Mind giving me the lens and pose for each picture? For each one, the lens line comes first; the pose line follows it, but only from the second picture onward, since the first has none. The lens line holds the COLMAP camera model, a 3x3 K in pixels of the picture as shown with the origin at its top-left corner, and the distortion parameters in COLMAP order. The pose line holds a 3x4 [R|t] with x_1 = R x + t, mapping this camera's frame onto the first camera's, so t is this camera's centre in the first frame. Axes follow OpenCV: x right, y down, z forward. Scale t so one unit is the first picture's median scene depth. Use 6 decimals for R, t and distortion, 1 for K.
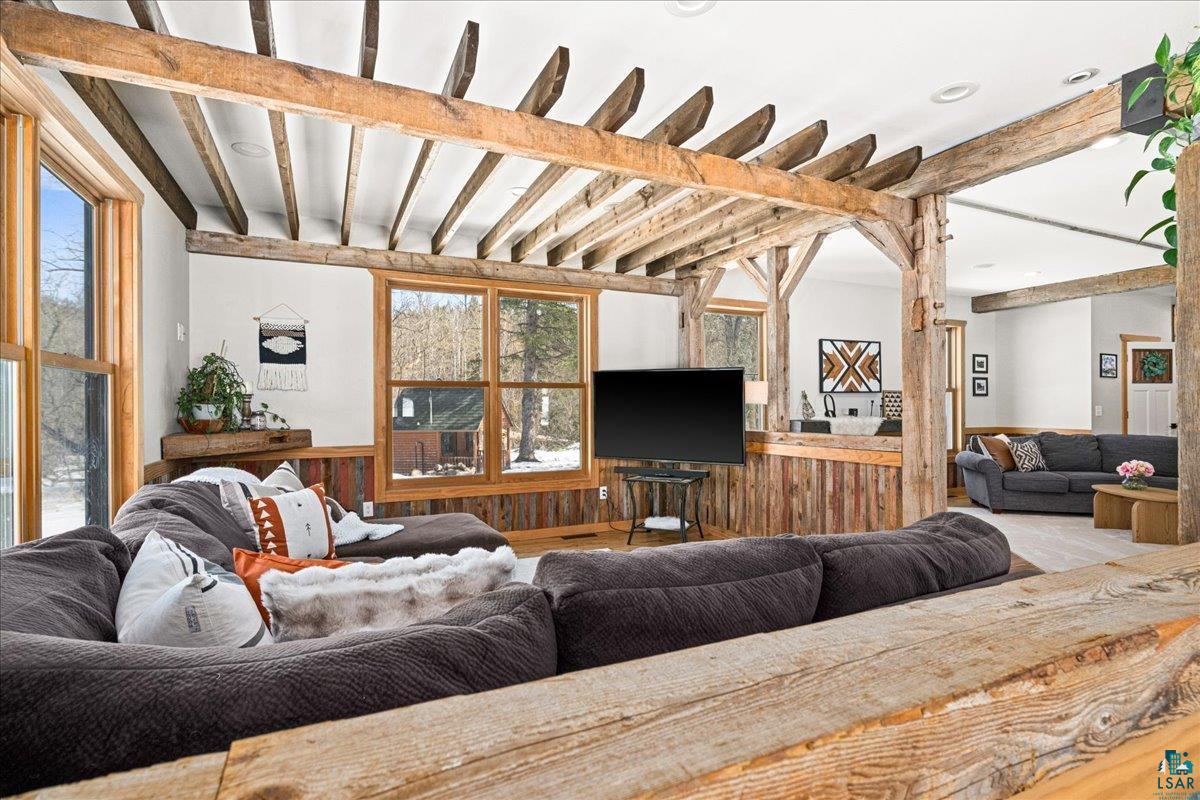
lens RADIAL K [[588.5, 0, 597.6], [0, 588.5, 399.3], [0, 0, 1]] dist [0.000878, 0.000117]
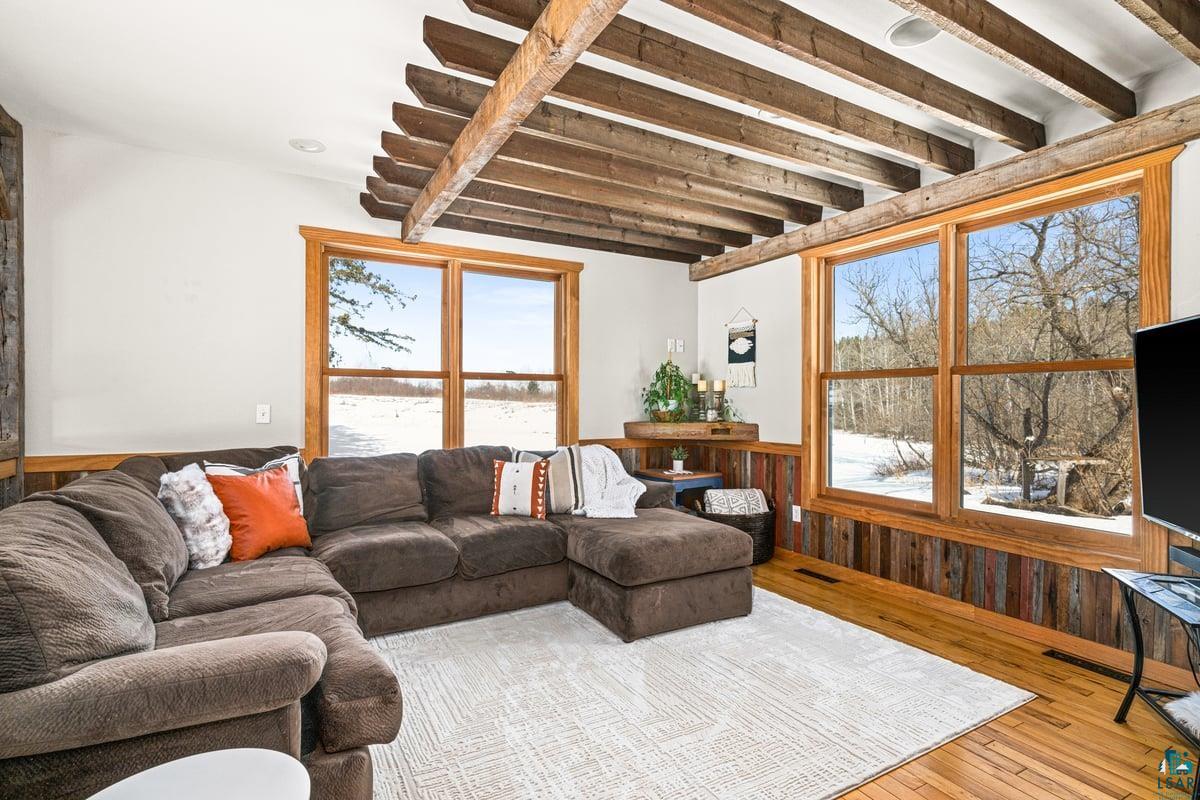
lens RADIAL K [[588.5, 0, 597.6], [0, 588.5, 399.3], [0, 0, 1]] dist [0.000878, 0.000117]
pose [[0.082555, 0.003698, -0.996580, 0.529058], [0.000049, 0.999993, 0.003715, 0.003061], [0.996587, -0.000356, 0.082554, 0.637138]]
